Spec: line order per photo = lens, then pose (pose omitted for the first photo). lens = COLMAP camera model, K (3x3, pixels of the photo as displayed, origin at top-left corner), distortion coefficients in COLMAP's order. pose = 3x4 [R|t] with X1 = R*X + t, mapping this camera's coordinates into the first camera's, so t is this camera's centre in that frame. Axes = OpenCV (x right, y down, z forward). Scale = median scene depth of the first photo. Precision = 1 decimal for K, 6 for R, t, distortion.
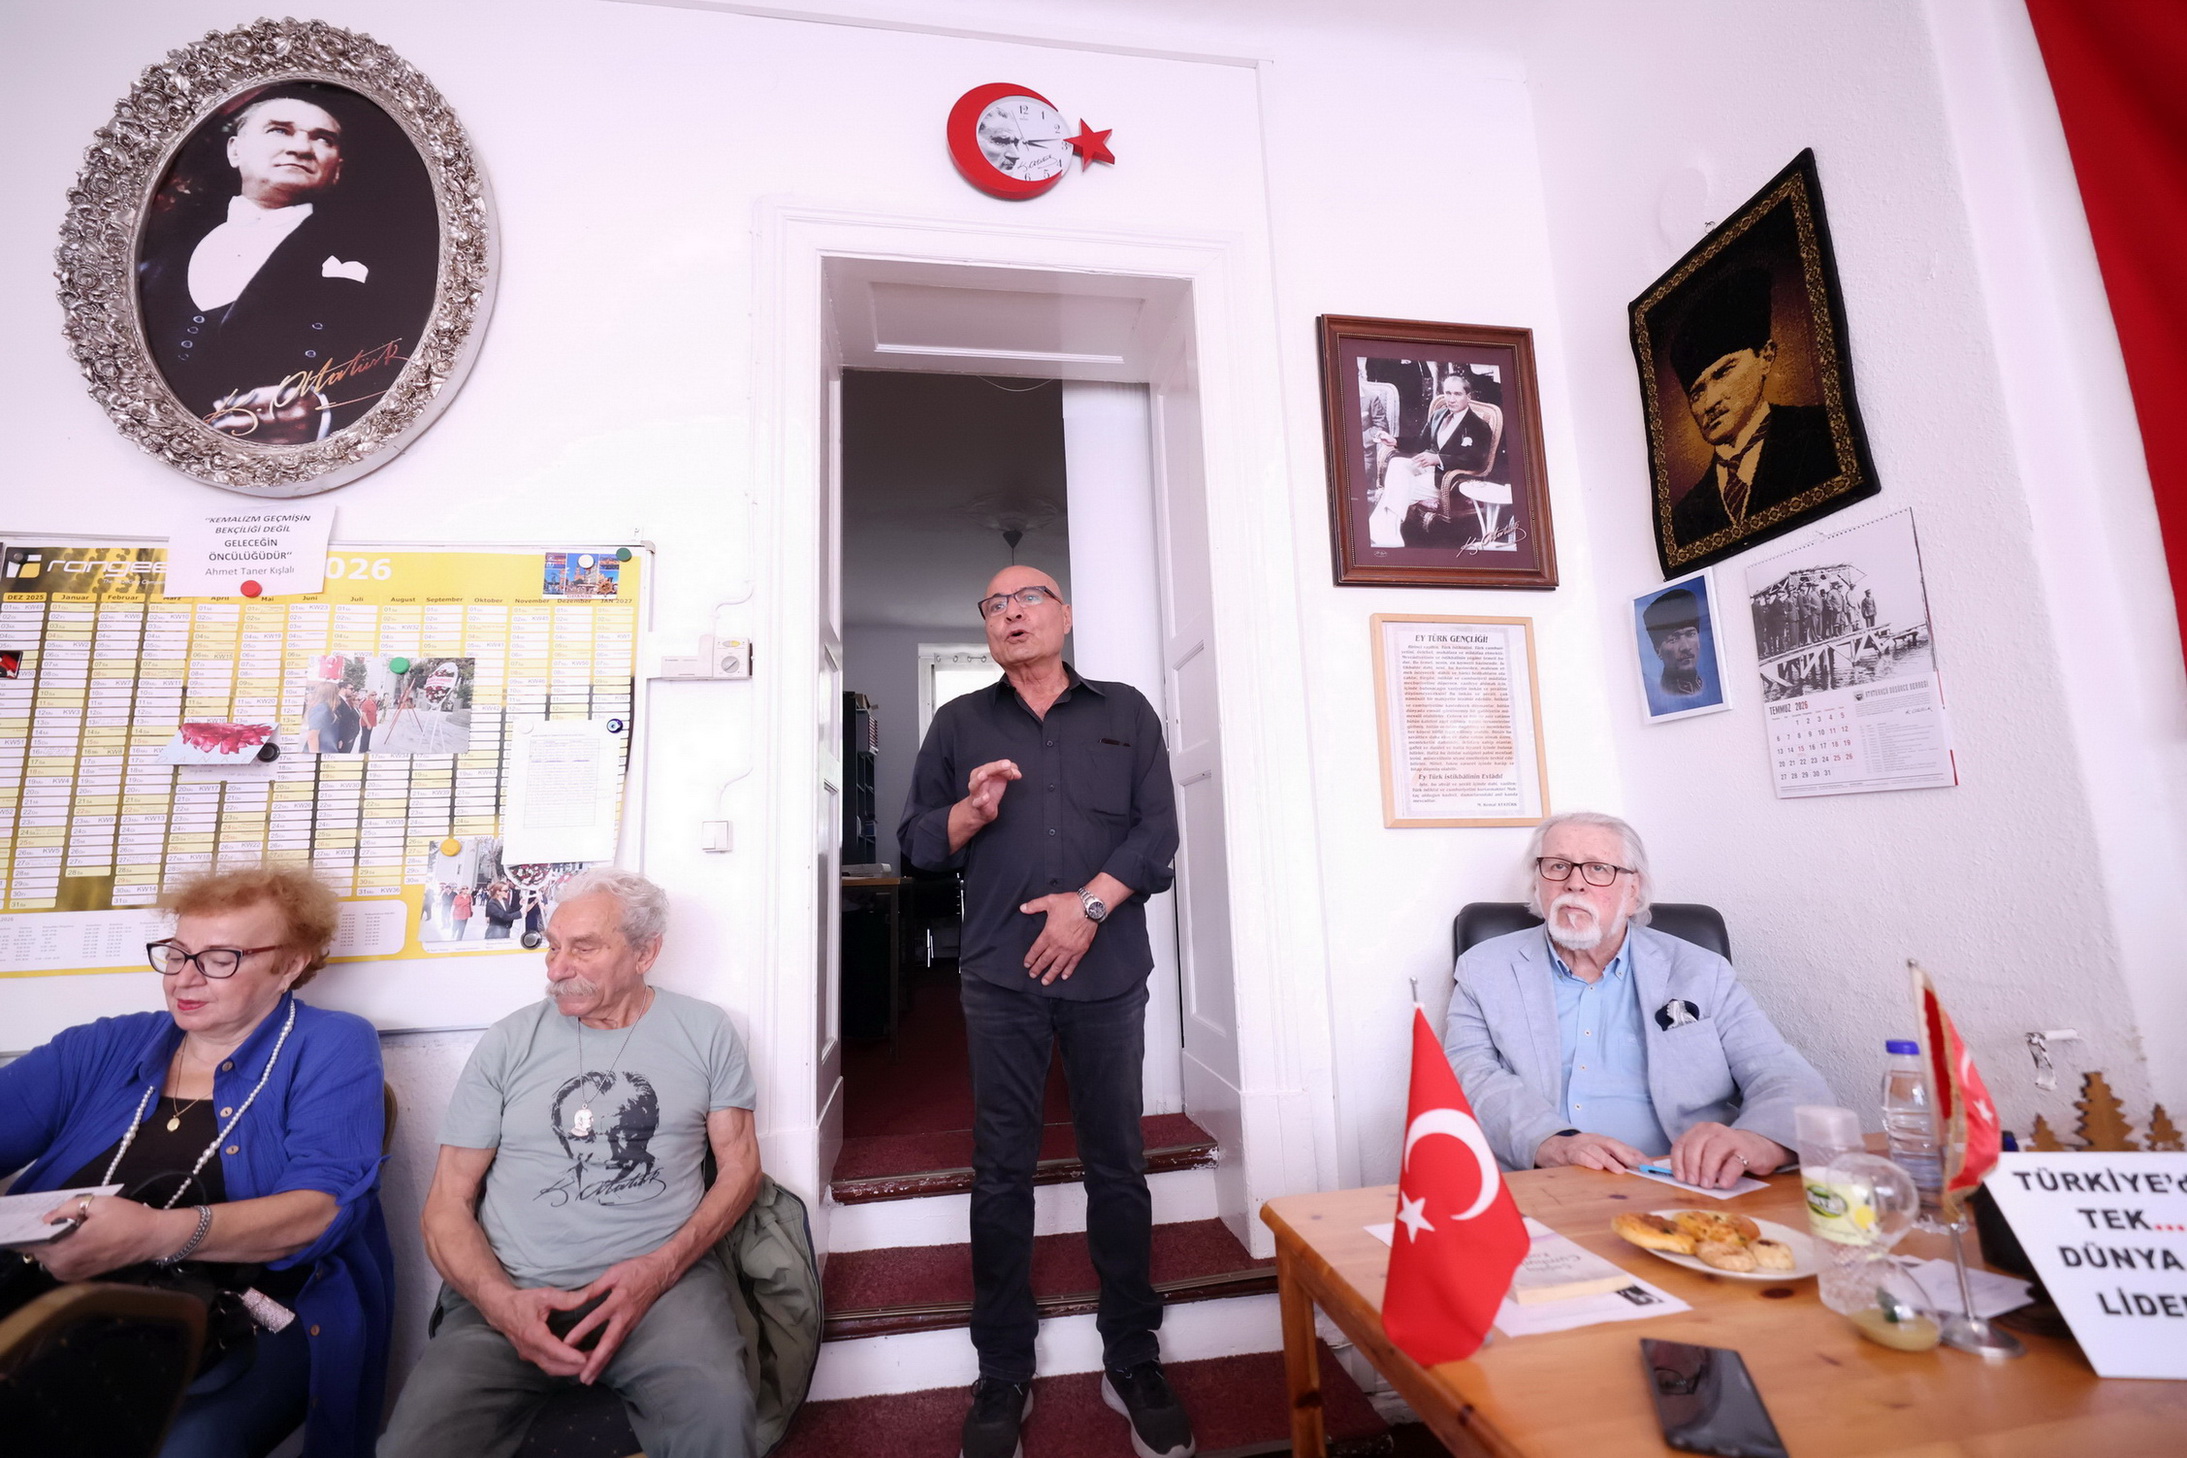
lens RADIAL K [[924.0, 0, 1082.6], [0, 924.0, 725.2], [0, 0, 1]] dist [0.001021, 0.000472]
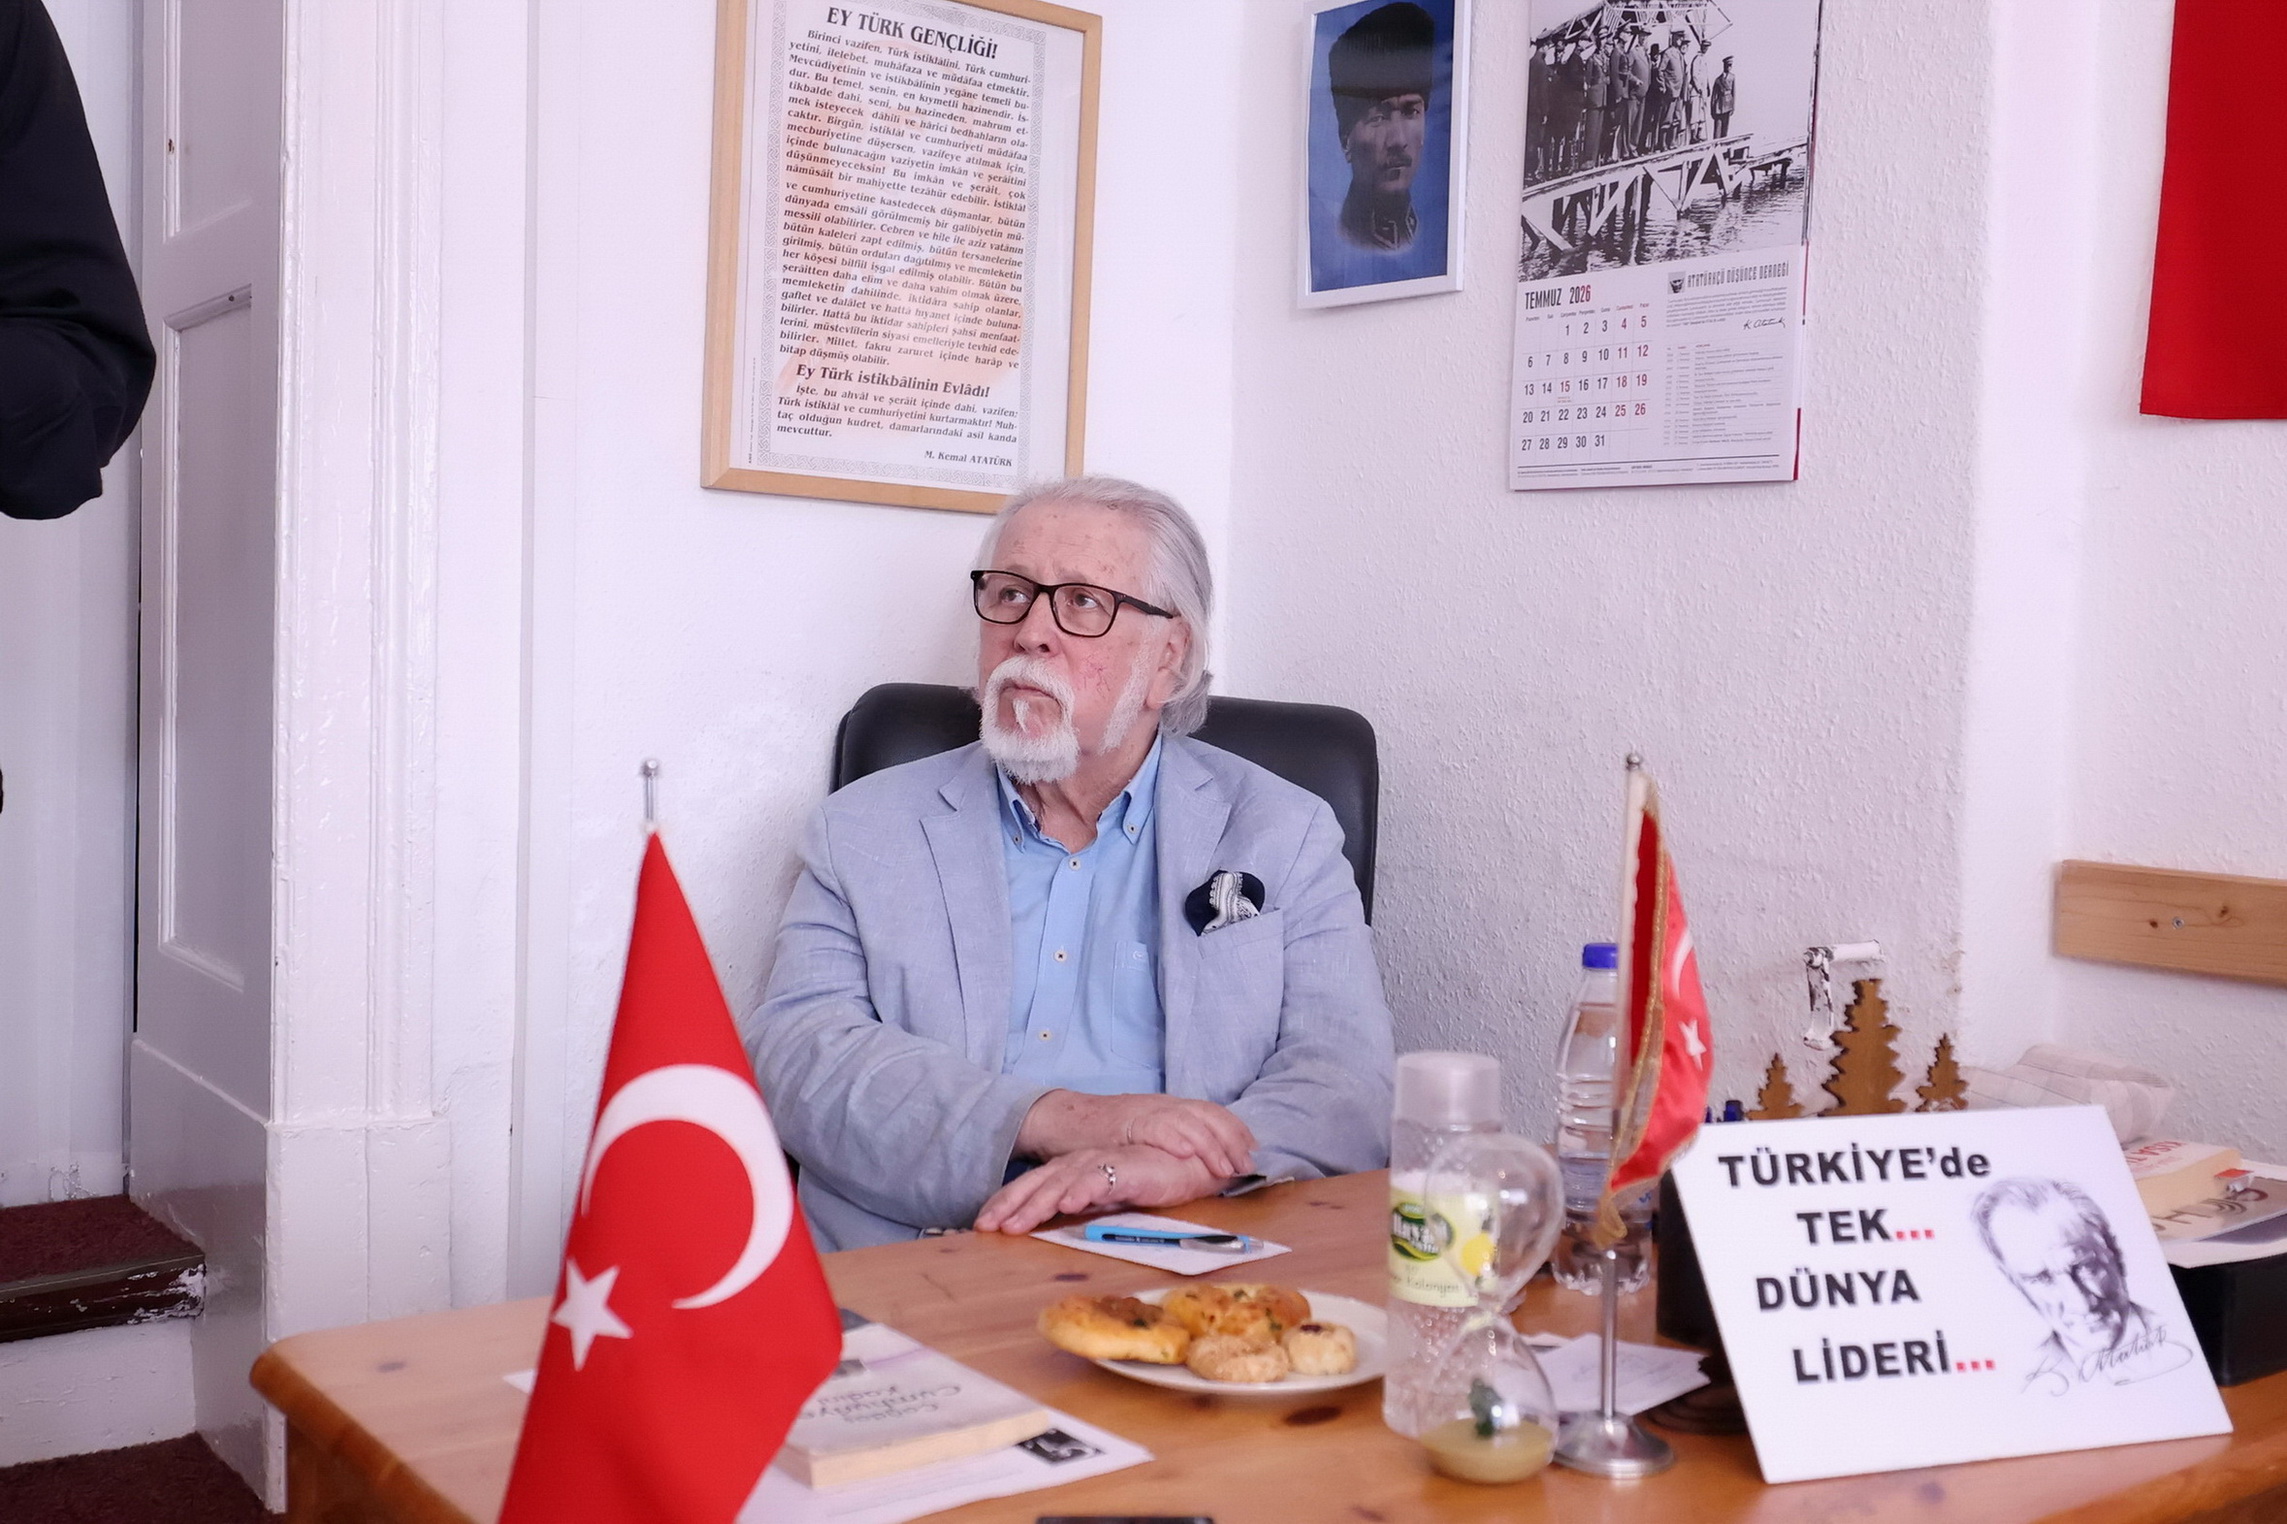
lens RADIAL K [[2353.2, 0, 1122.9], [0, 2353.2, 760.2], [0, 0, 1]] dist [-0.001693, 0.001503]
pose [[0.891019, 0.040442, 0.452160, 0.040053], [-0.128964, 0.977537, 0.166701, 0.038760], [-0.435262, -0.206847, 0.876220, 0.007762]]
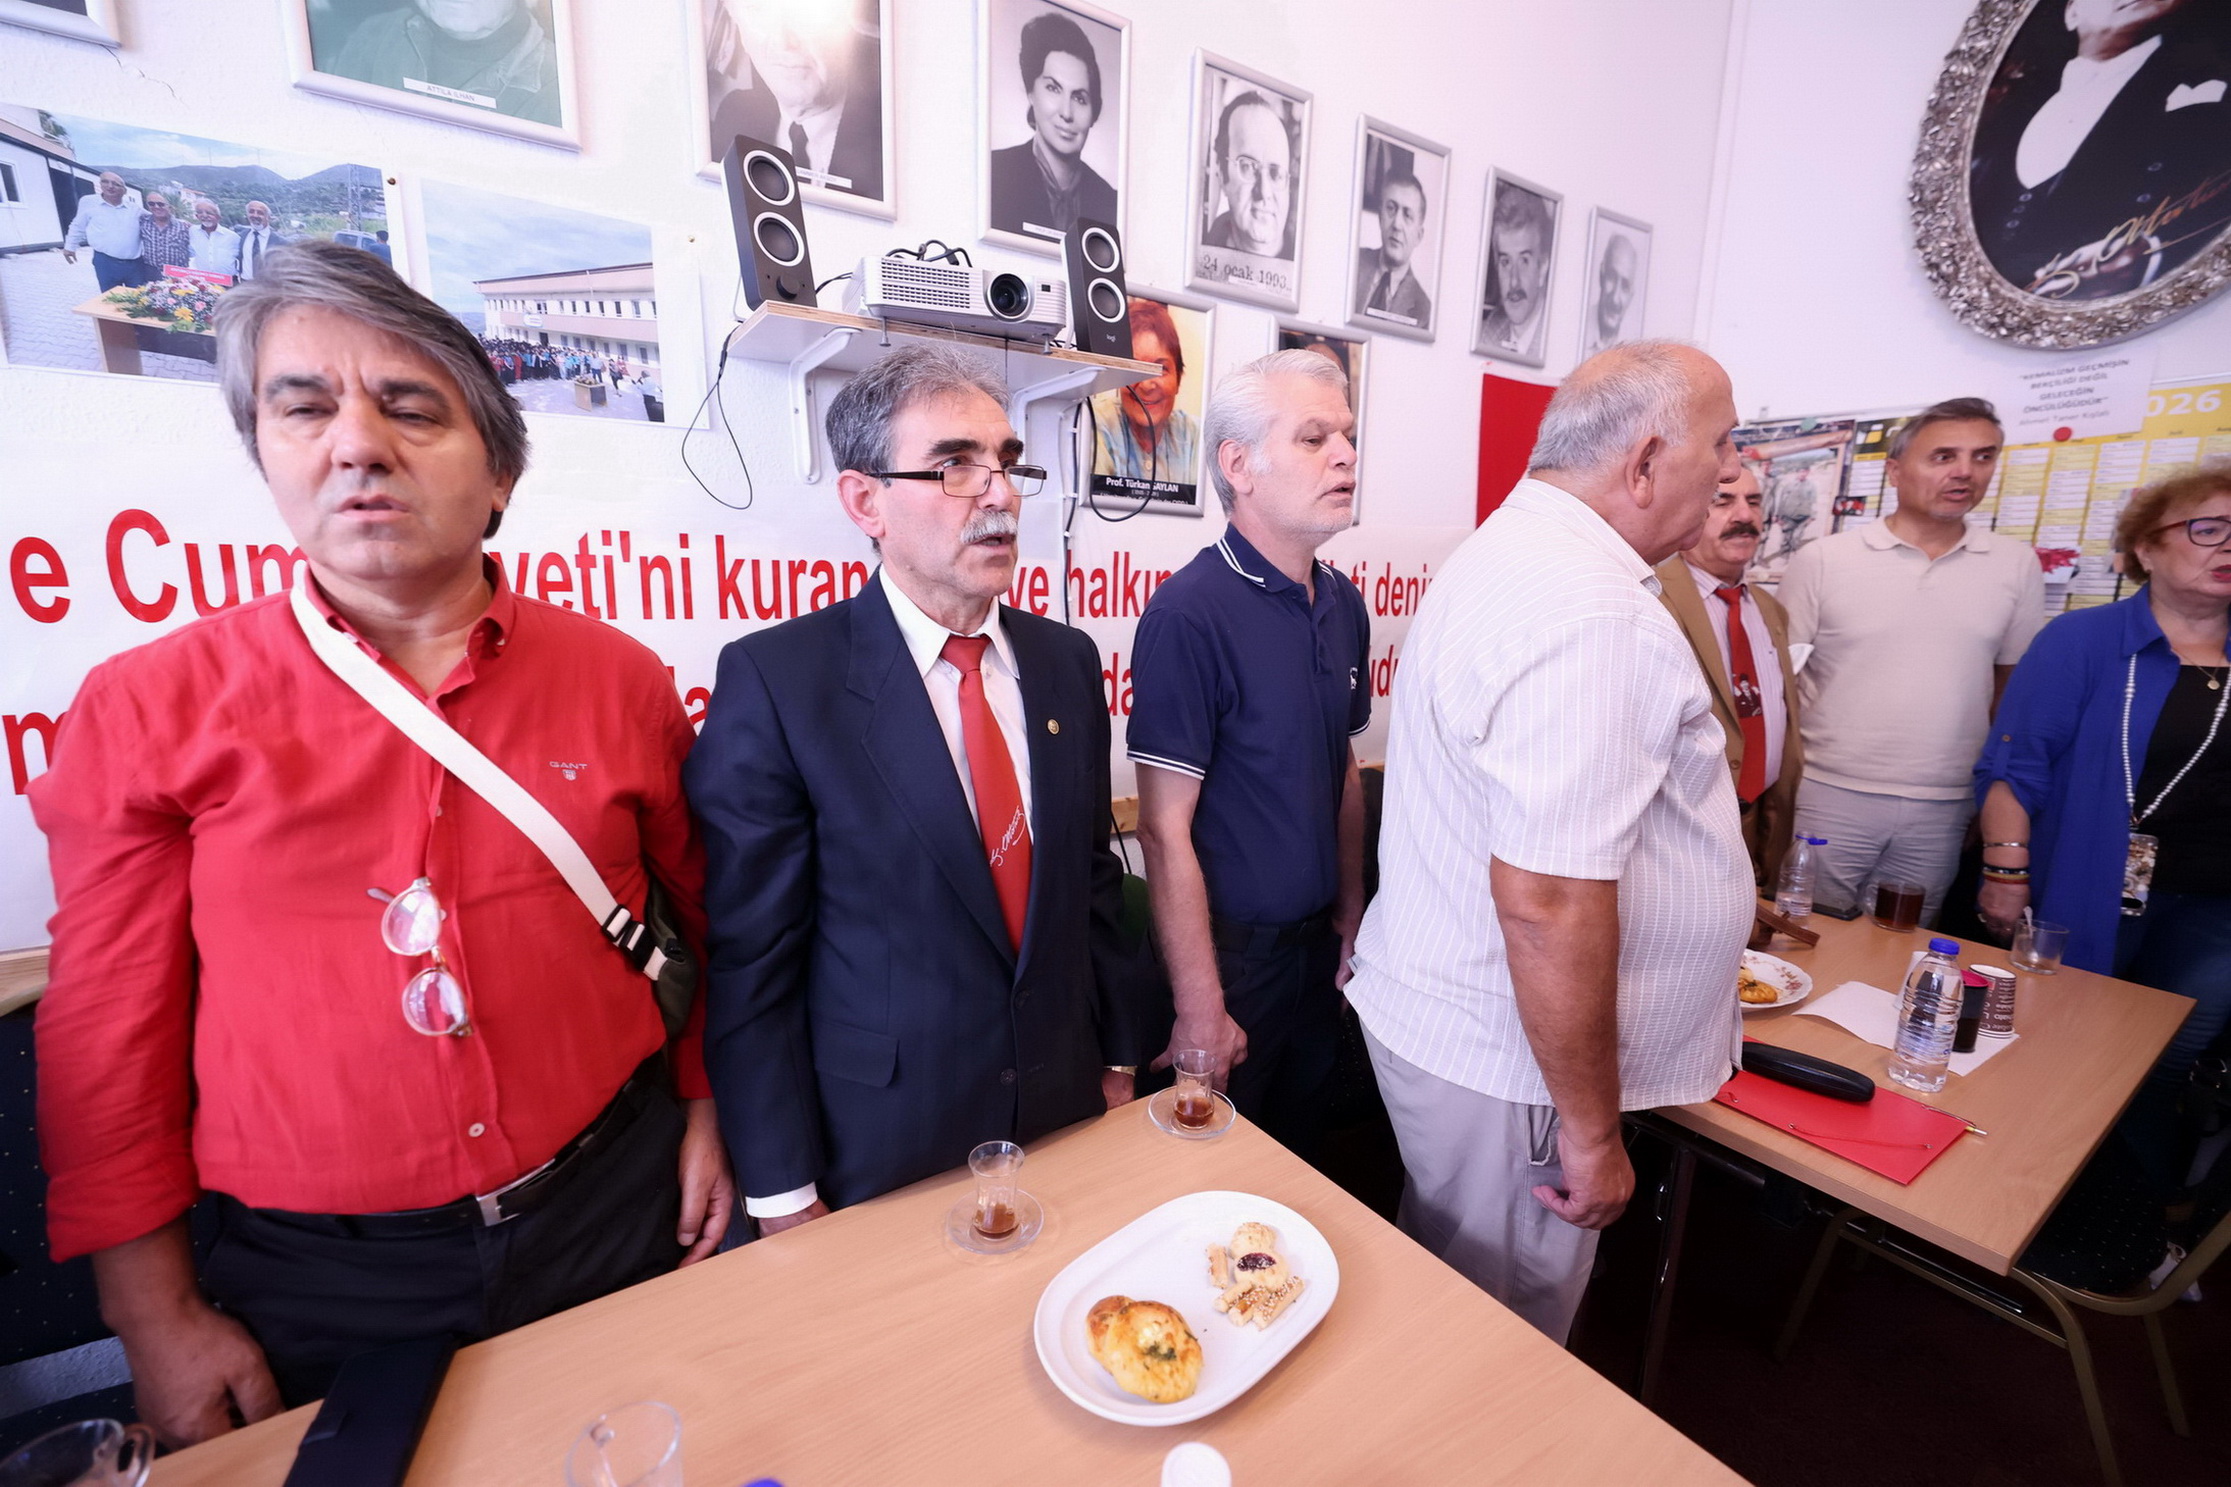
lens RADIAL K [[930.2, 0, 1095.1], [0, 930.2, 747.9], [0, 0, 1]] dist [-0.000989, -0.000256]
pose [[0.402369, 0.212028, -0.890586, -0.222811], [0.117068, 0.952907, 0.279756, -0.242179], [0.907962, -0.216824, 0.358599, -0.696217]]
